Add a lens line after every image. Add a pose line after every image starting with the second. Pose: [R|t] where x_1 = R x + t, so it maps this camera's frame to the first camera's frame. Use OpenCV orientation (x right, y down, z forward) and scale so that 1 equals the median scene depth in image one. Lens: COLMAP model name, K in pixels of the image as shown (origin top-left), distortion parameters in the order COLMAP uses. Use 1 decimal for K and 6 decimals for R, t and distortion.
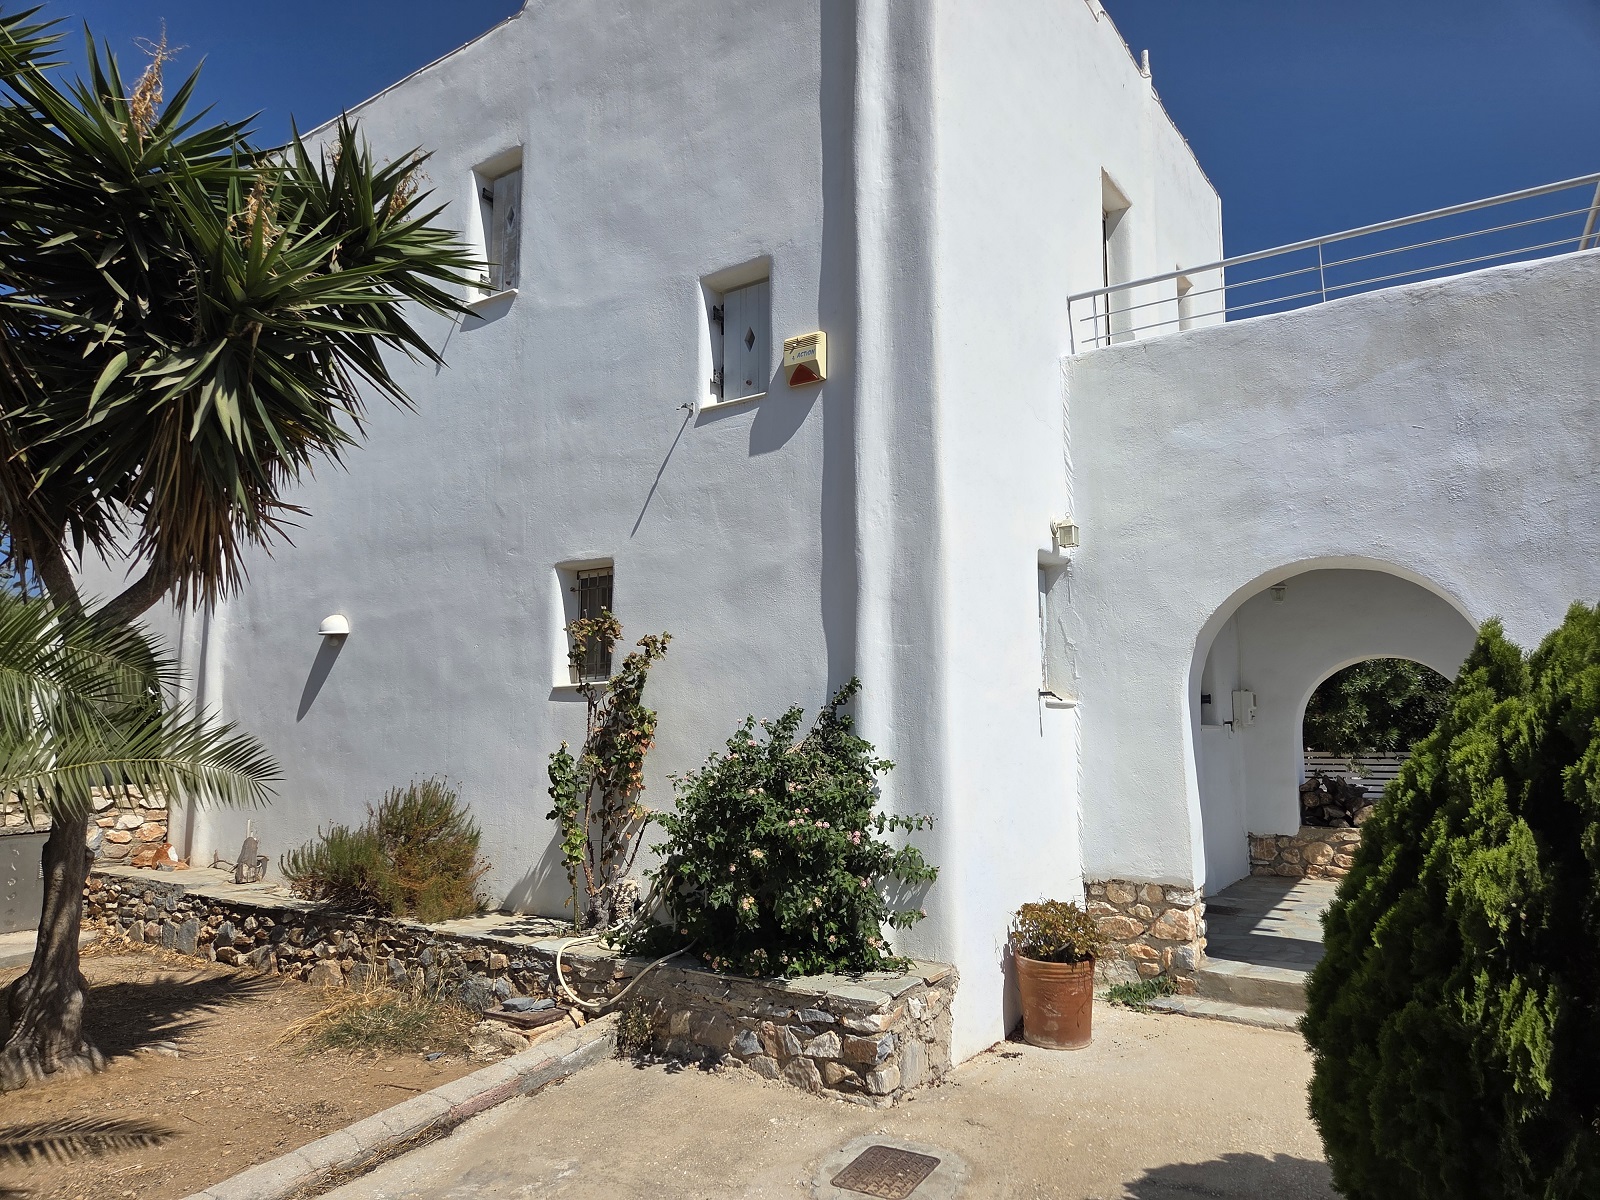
lens RADIAL K [[1056.2, 0, 814.5], [0, 1056.2, 598.2], [0, 0, 1]] dist [0.064854, -0.036000]
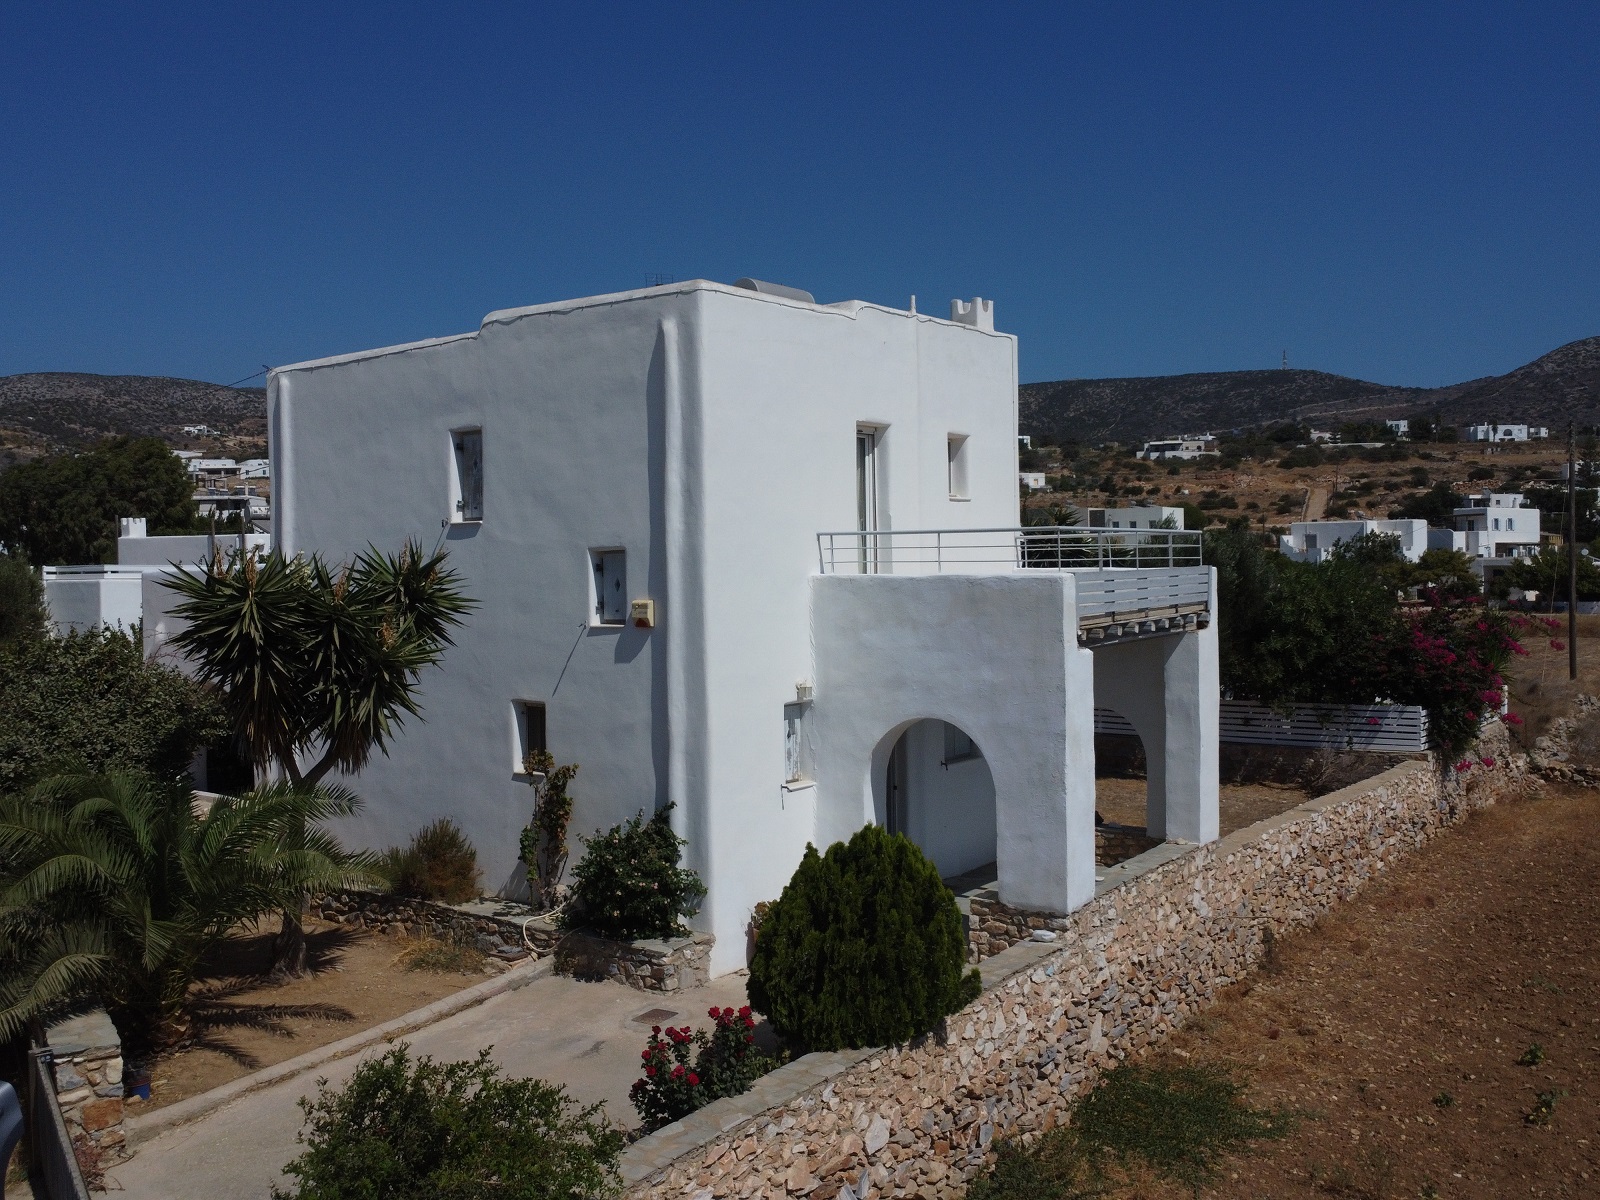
lens RADIAL K [[1426.4, 0, 808.1], [0, 1426.4, 599.6], [0, 0, 1]] dist [-0.036635, 0.025839]
pose [[0.999314, -0.009514, -0.035799, 0.352943], [0.014416, 0.990152, 0.139253, -0.571212], [0.034122, -0.139673, 0.989610, -1.374459]]
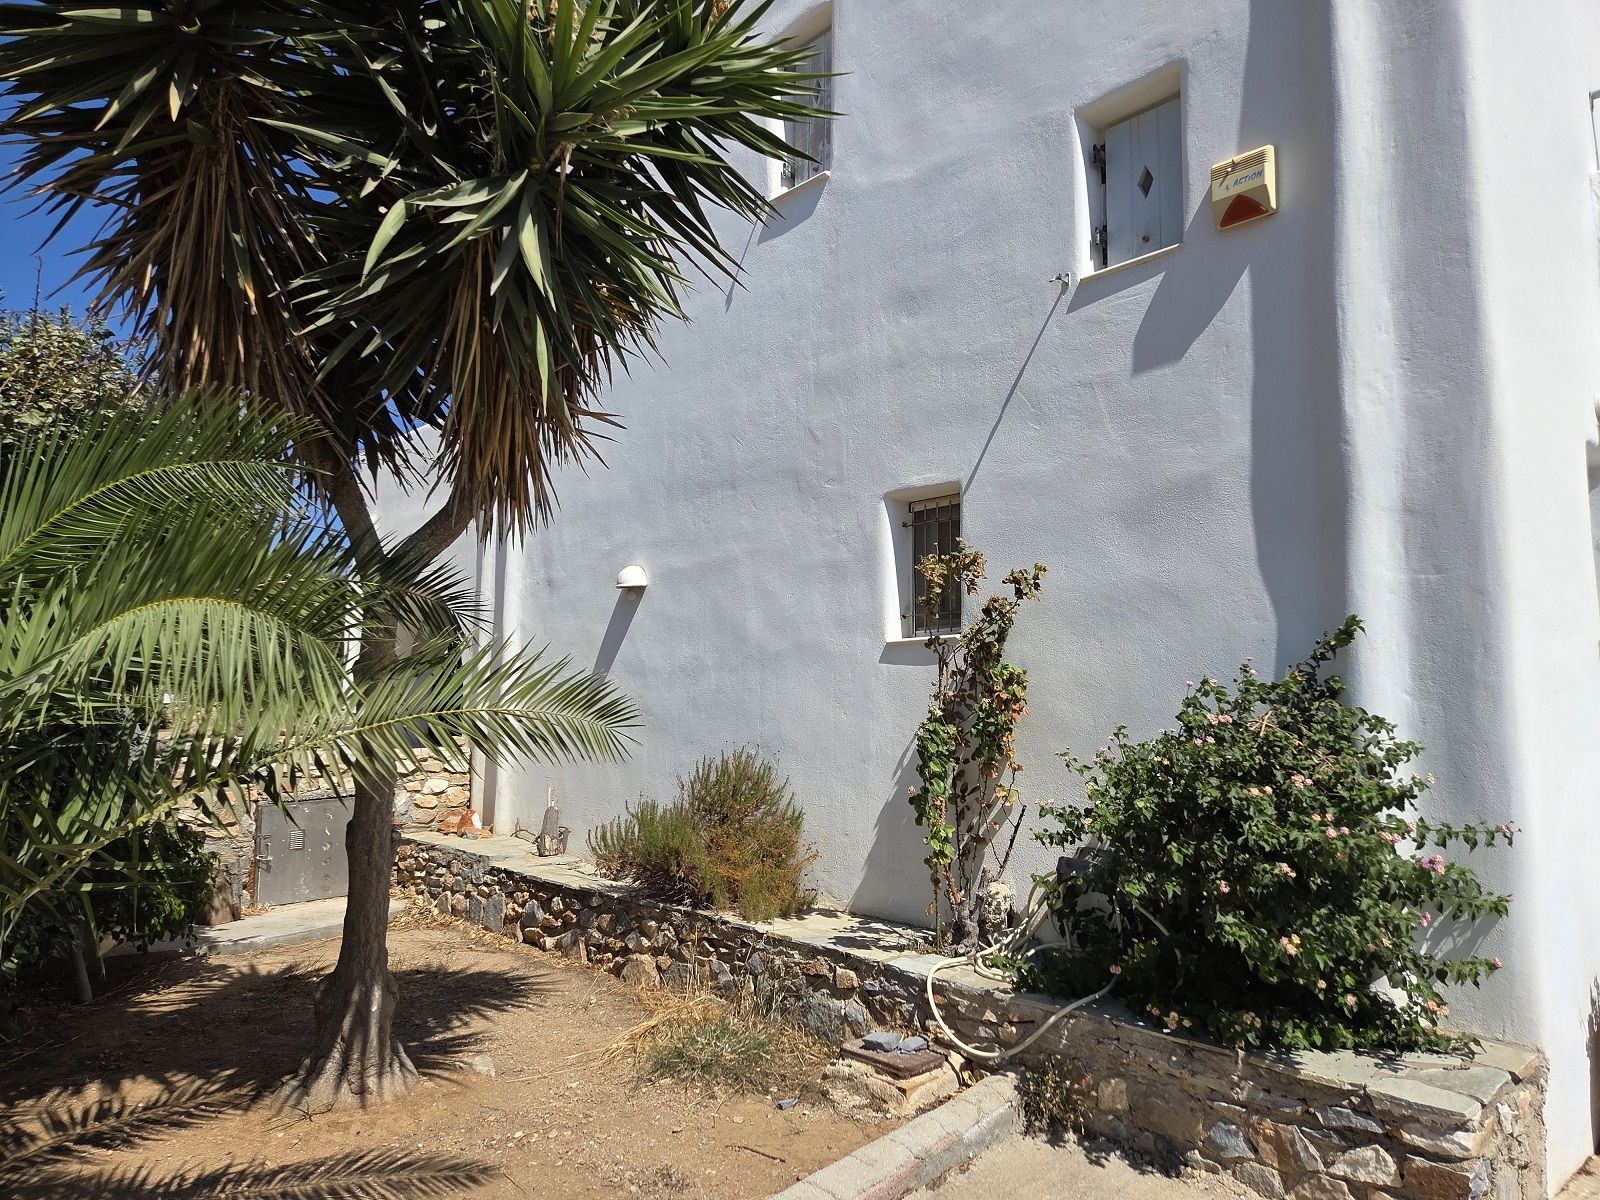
lens RADIAL K [[1056.2, 0, 835.2], [0, 1056.2, 585.9], [0, 0, 1]] dist [0.064854, -0.036000]
pose [[0.979557, -0.014759, -0.200624, -0.136272], [0.018222, 0.999715, 0.015426, 0.029885], [0.200339, -0.018766, 0.979547, 0.212127]]
